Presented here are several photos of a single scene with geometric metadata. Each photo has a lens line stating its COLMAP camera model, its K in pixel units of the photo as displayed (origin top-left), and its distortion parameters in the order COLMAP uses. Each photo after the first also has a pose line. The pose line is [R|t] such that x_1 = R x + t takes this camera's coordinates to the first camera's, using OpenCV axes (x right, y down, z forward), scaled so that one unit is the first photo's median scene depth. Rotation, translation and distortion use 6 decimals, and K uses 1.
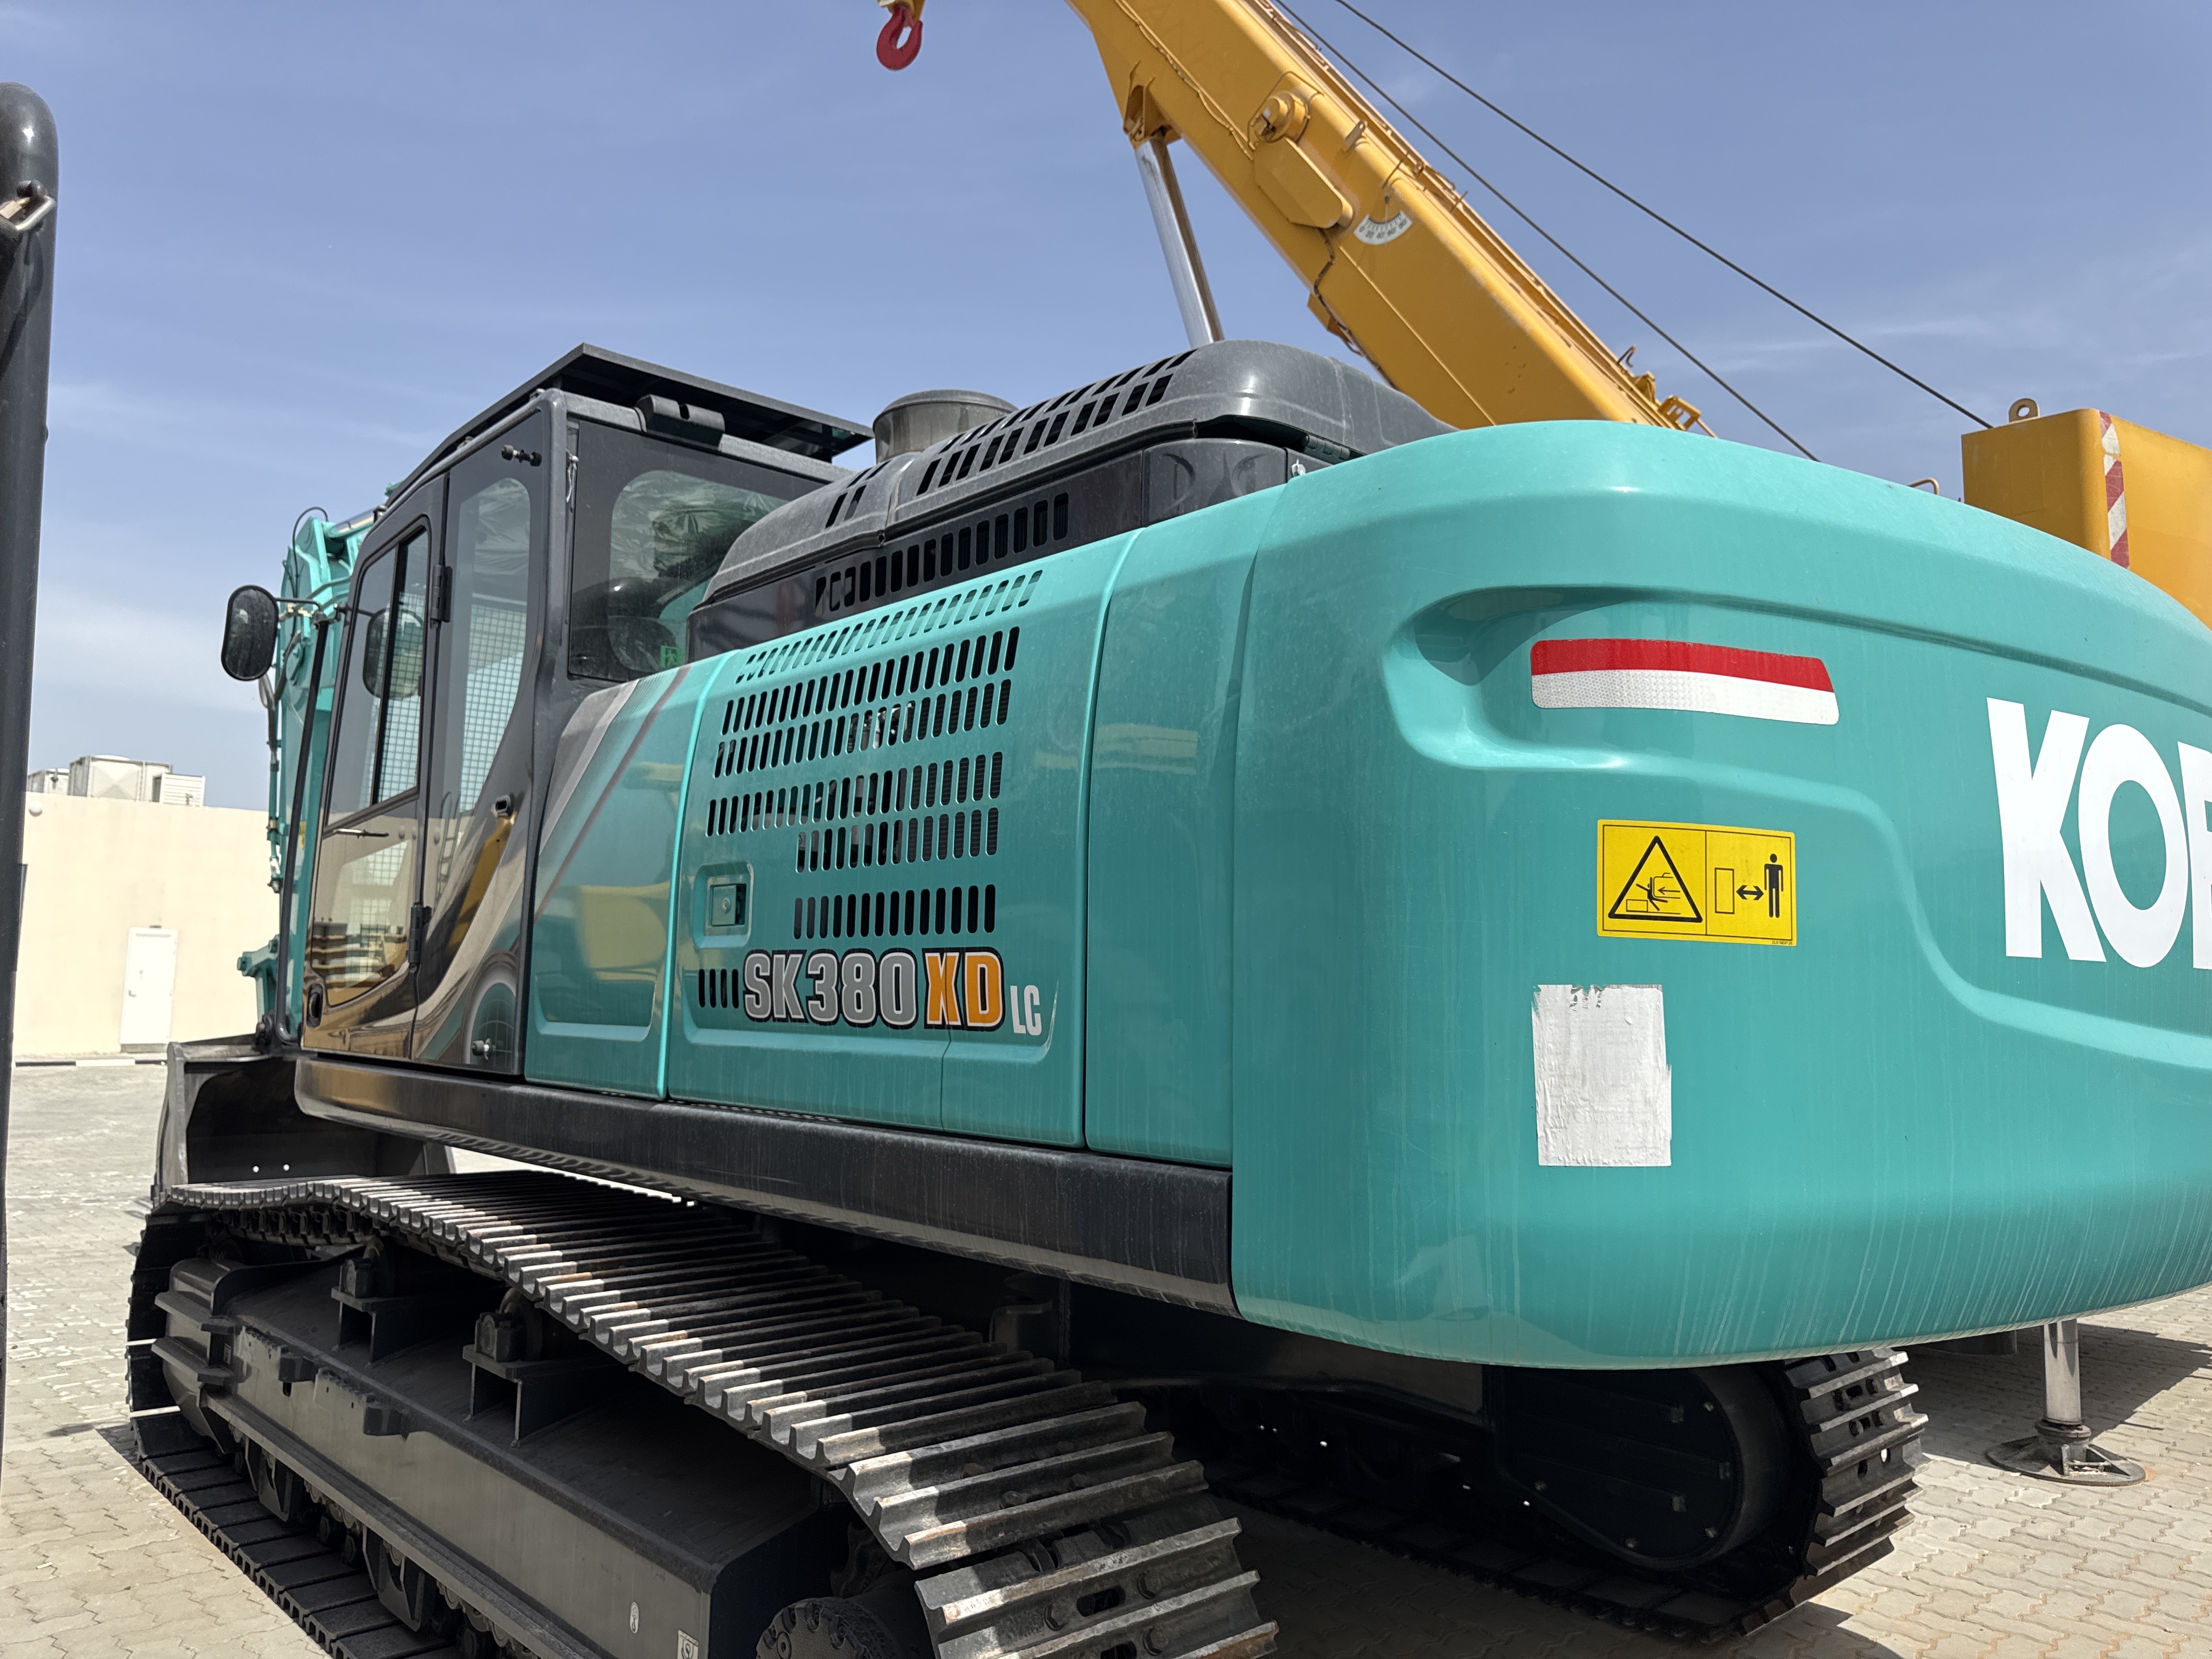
lens RADIAL K [[1553.8, 0, 1106.0], [0, 1553.8, 829.5], [0, 0, 1]] dist [0.007088, -0.040326]
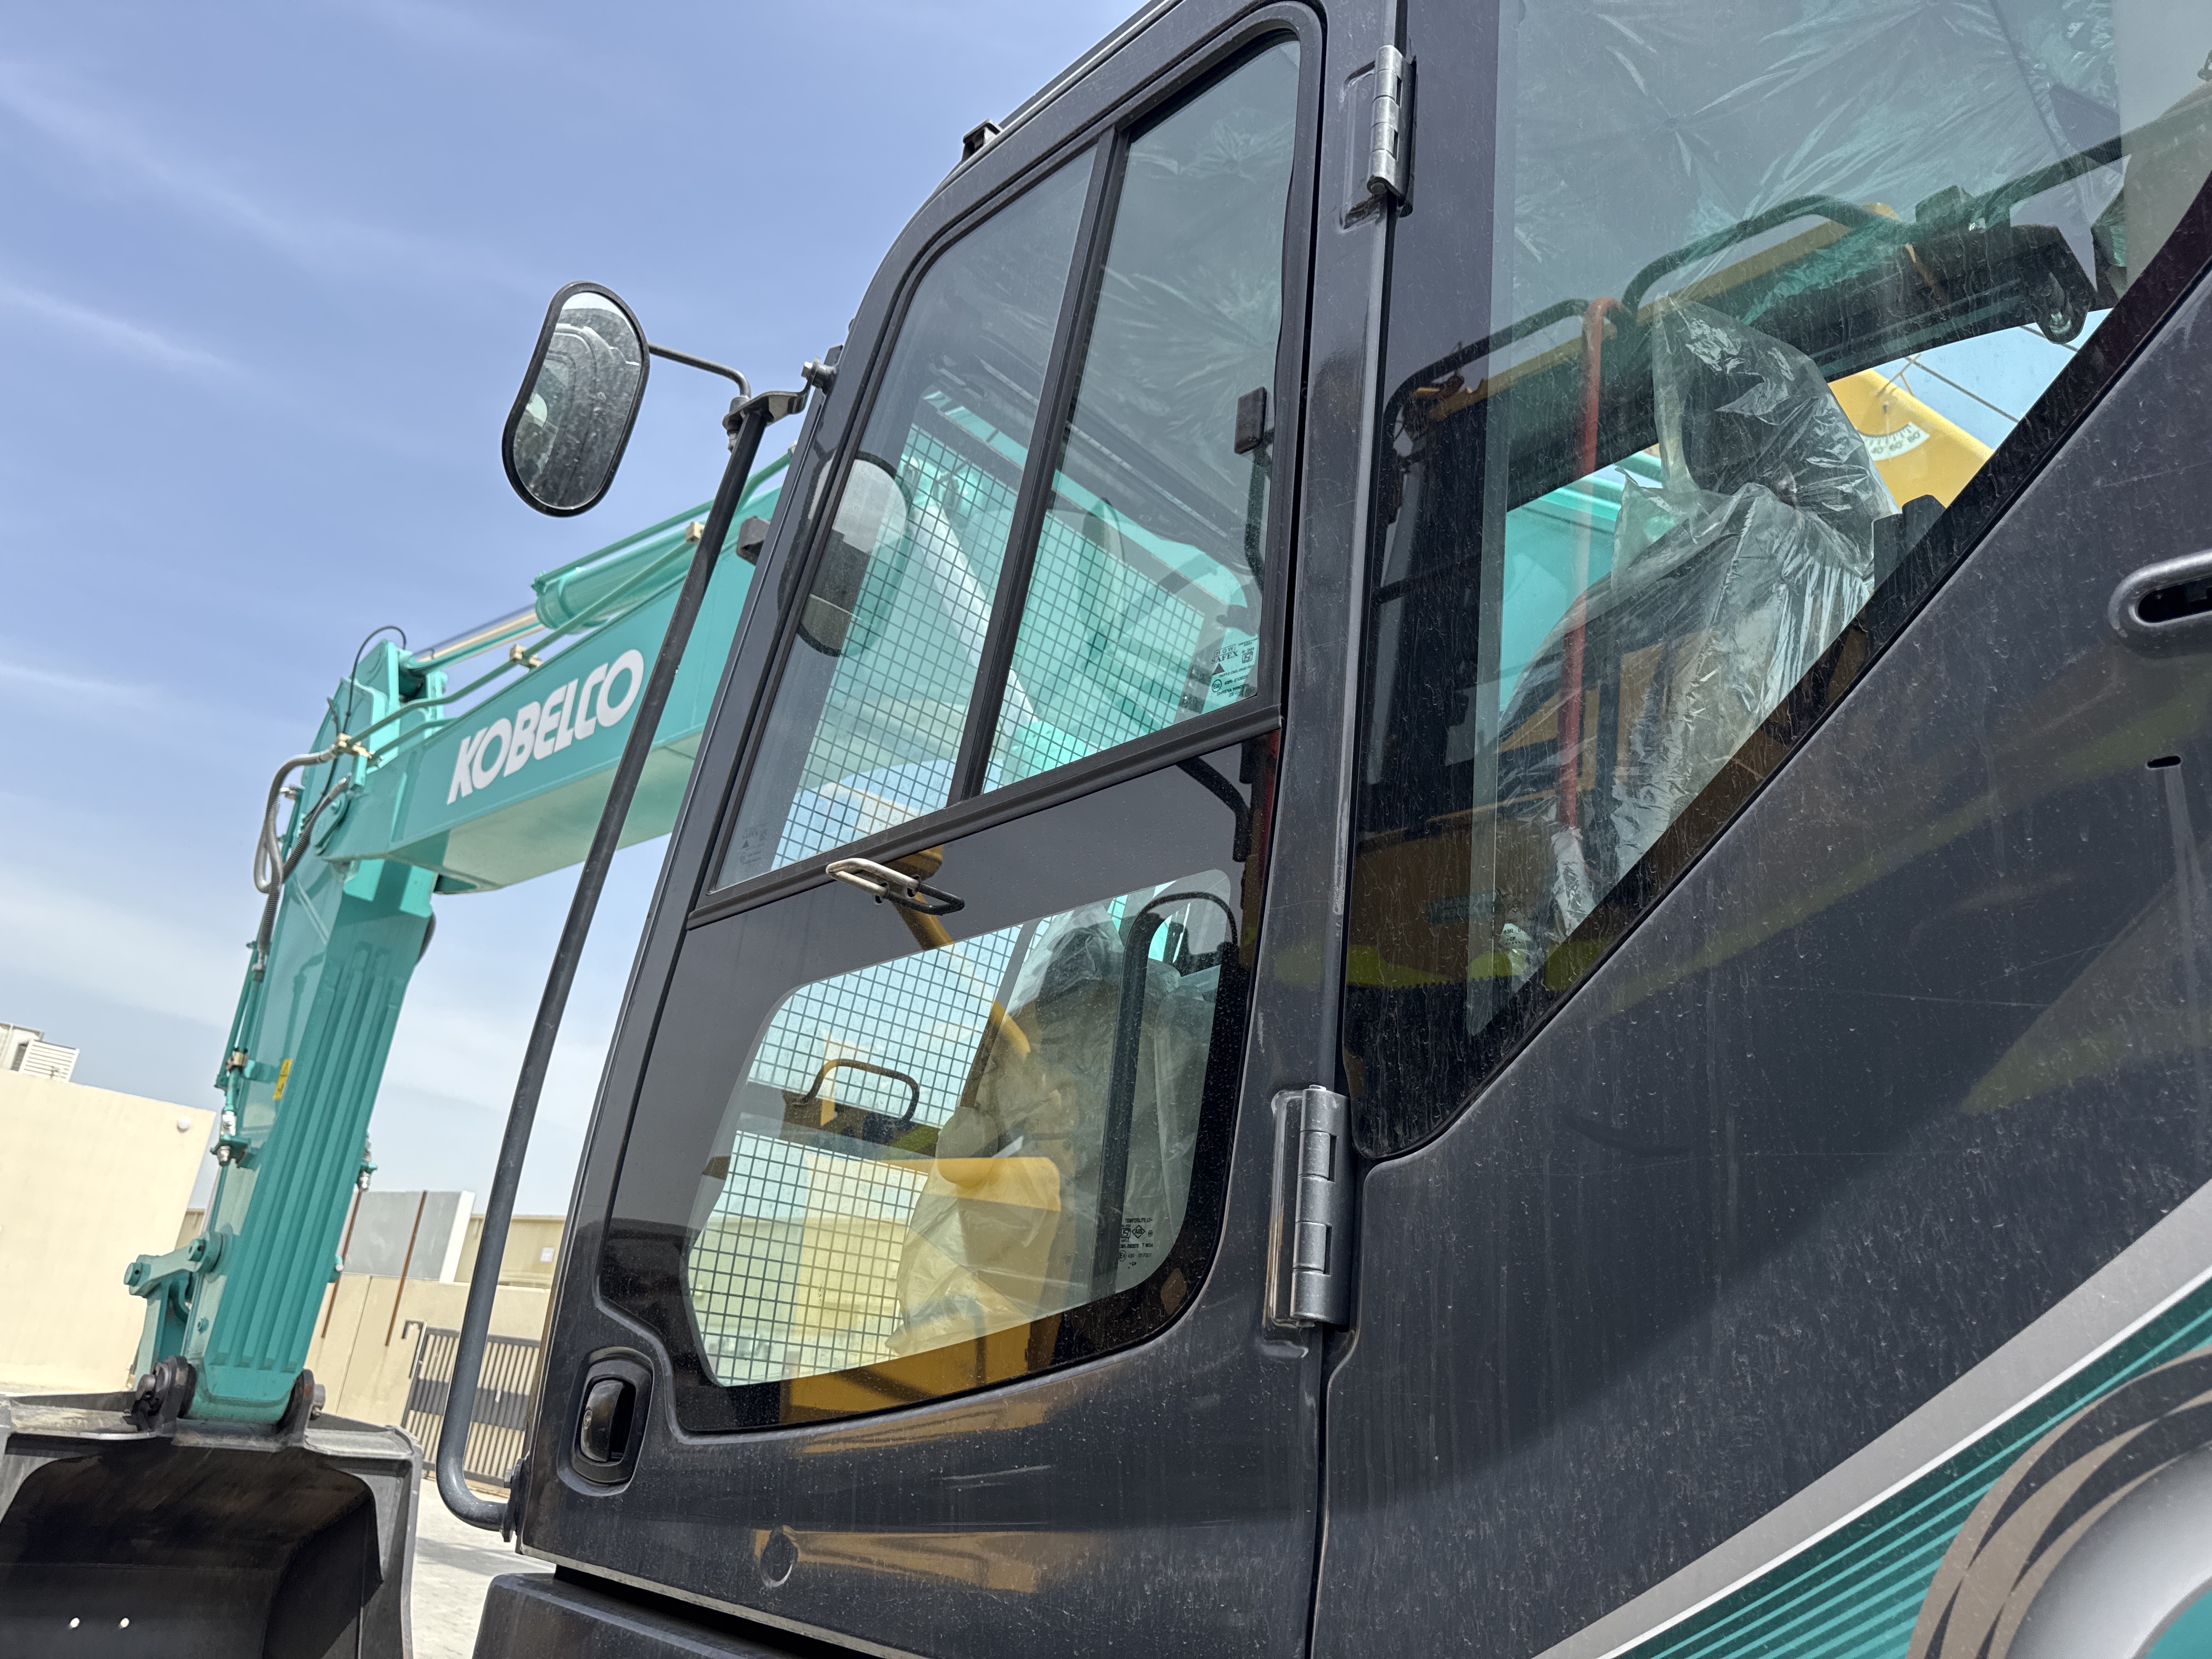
lens RADIAL K [[1553.8, 0, 1106.0], [0, 1553.8, 829.5], [0, 0, 1]] dist [0.007088, -0.040326]
pose [[0.992622, 0.113345, 0.043074, -0.204670], [-0.098968, 0.962584, -0.252264, 0.030650], [-0.070056, 0.246140, 0.966699, 0.308072]]
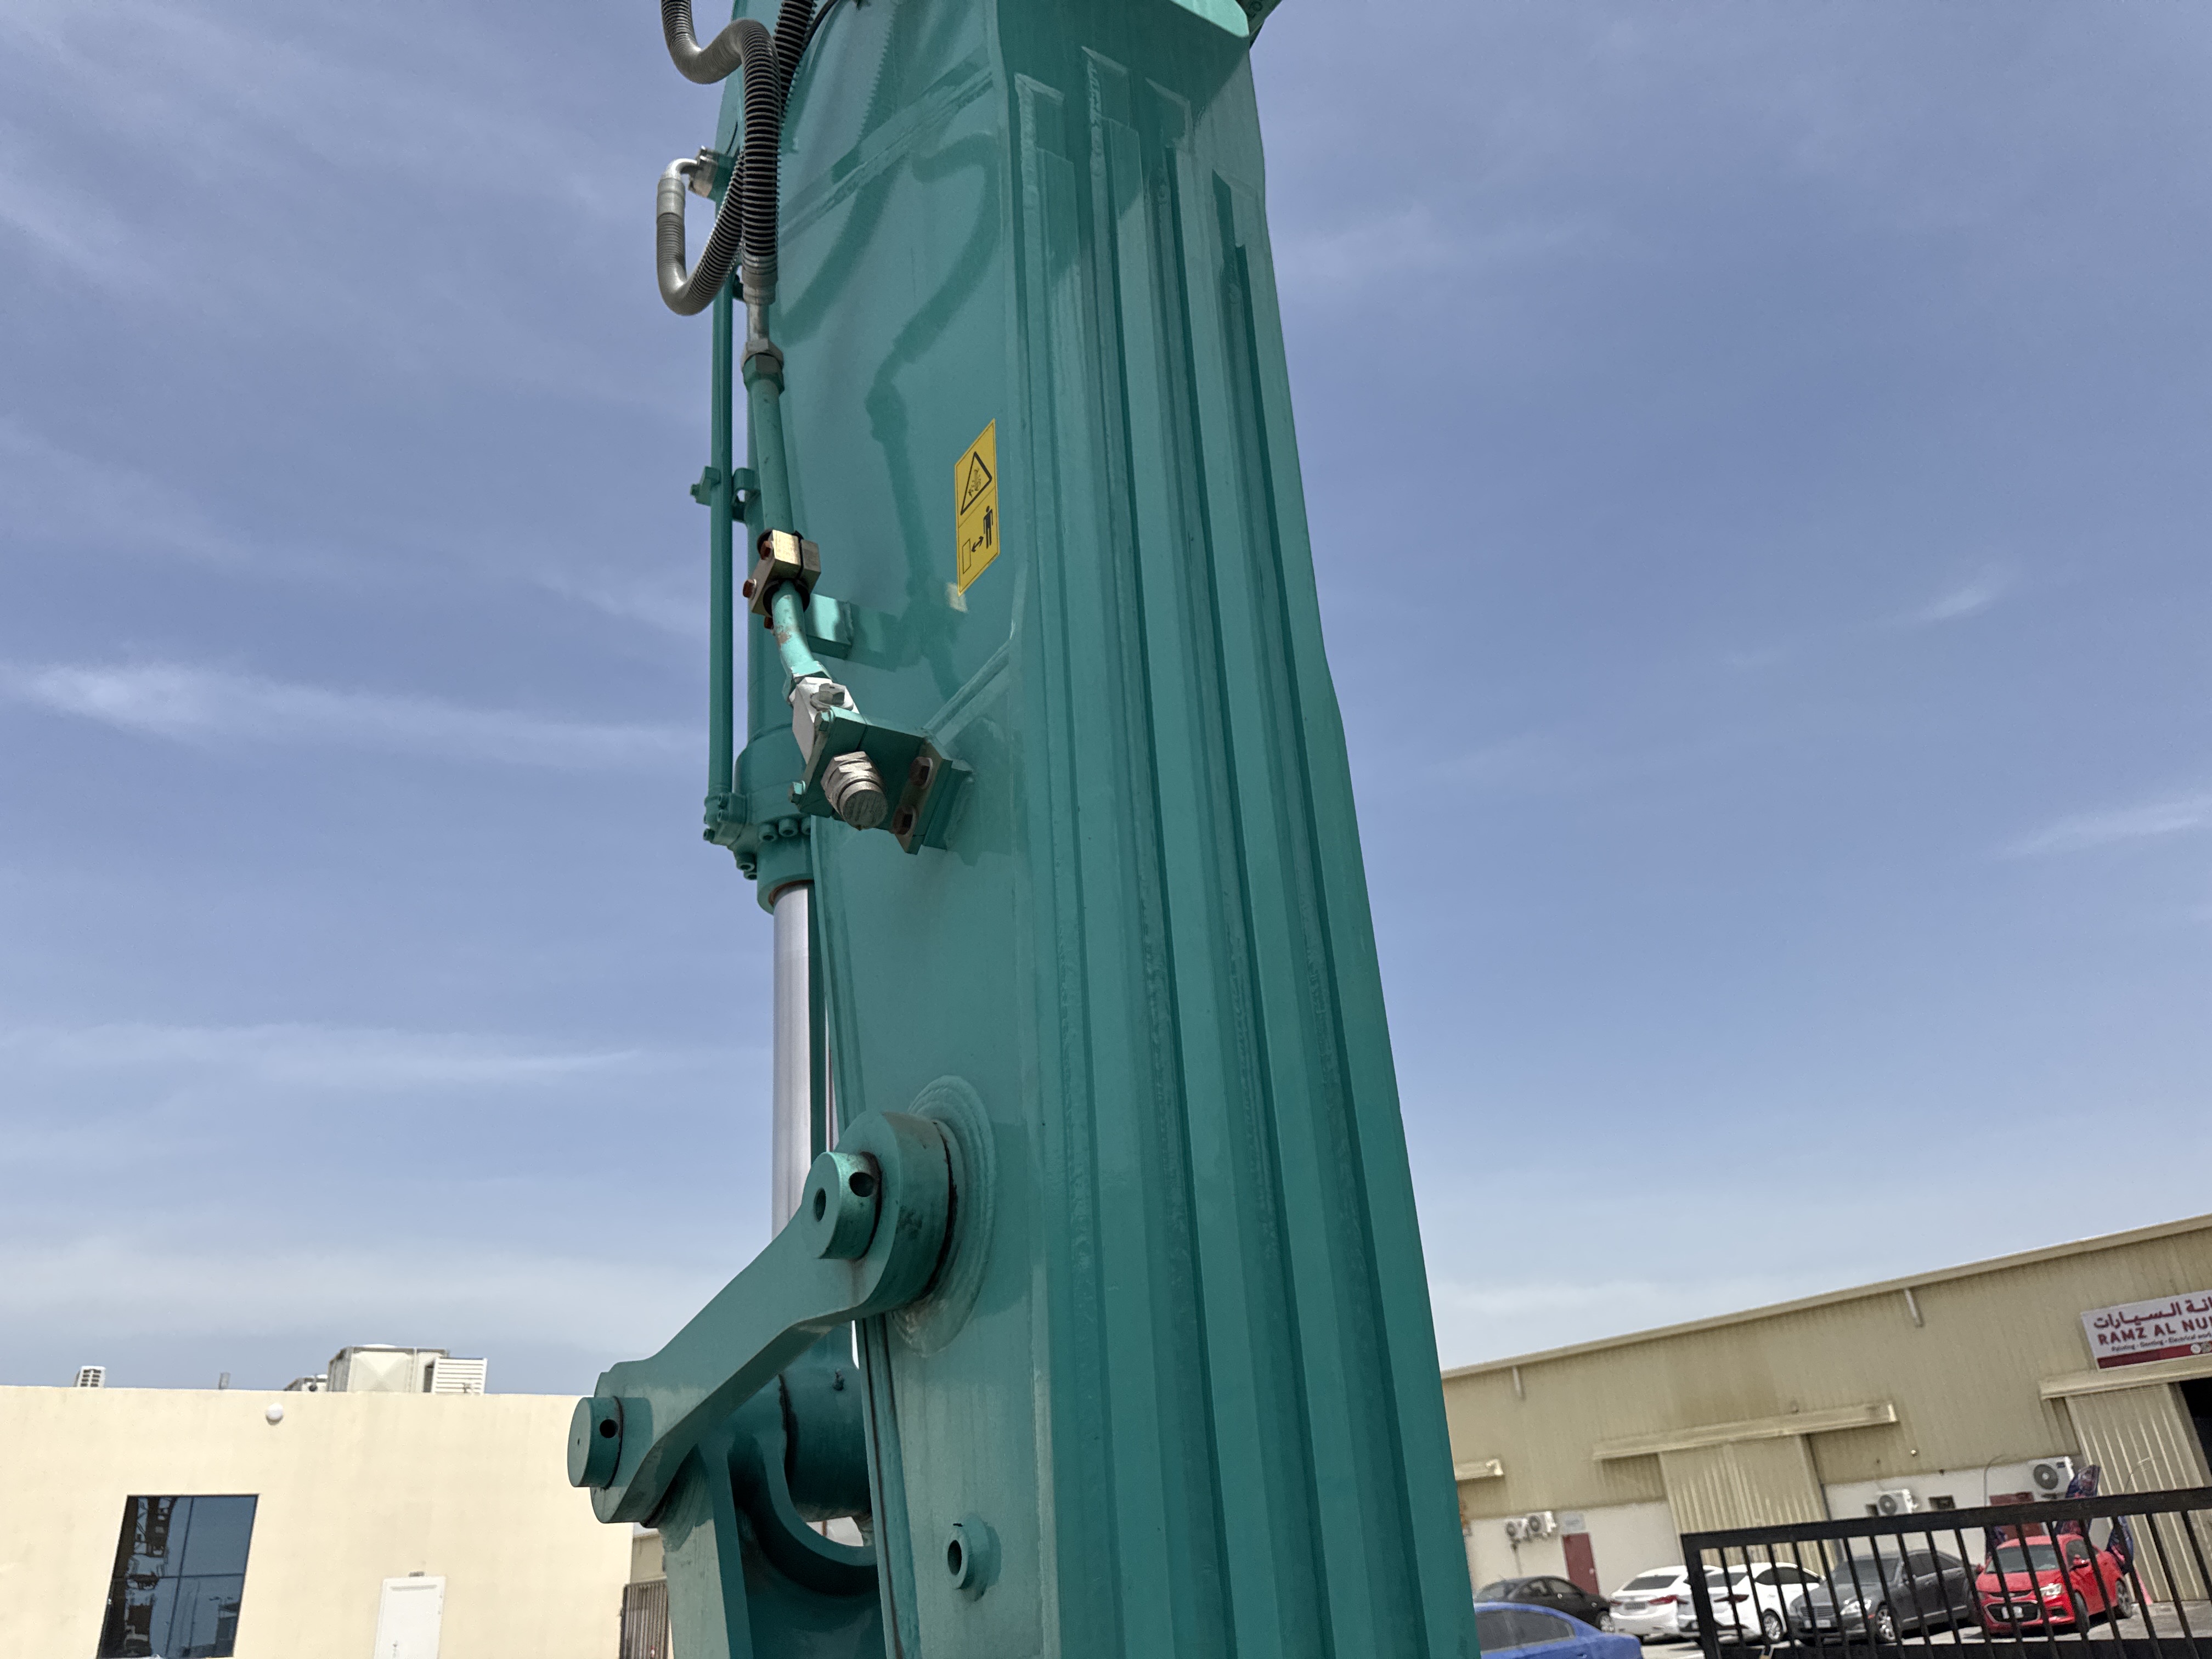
lens RADIAL K [[1553.8, 0, 1106.0], [0, 1553.8, 829.5], [0, 0, 1]] dist [0.007088, -0.040326]
pose [[0.980669, -0.147093, -0.129046, -0.467707], [0.092439, 0.929509, -0.357027, 0.088055], [0.172465, 0.338196, 0.925137, 0.829652]]
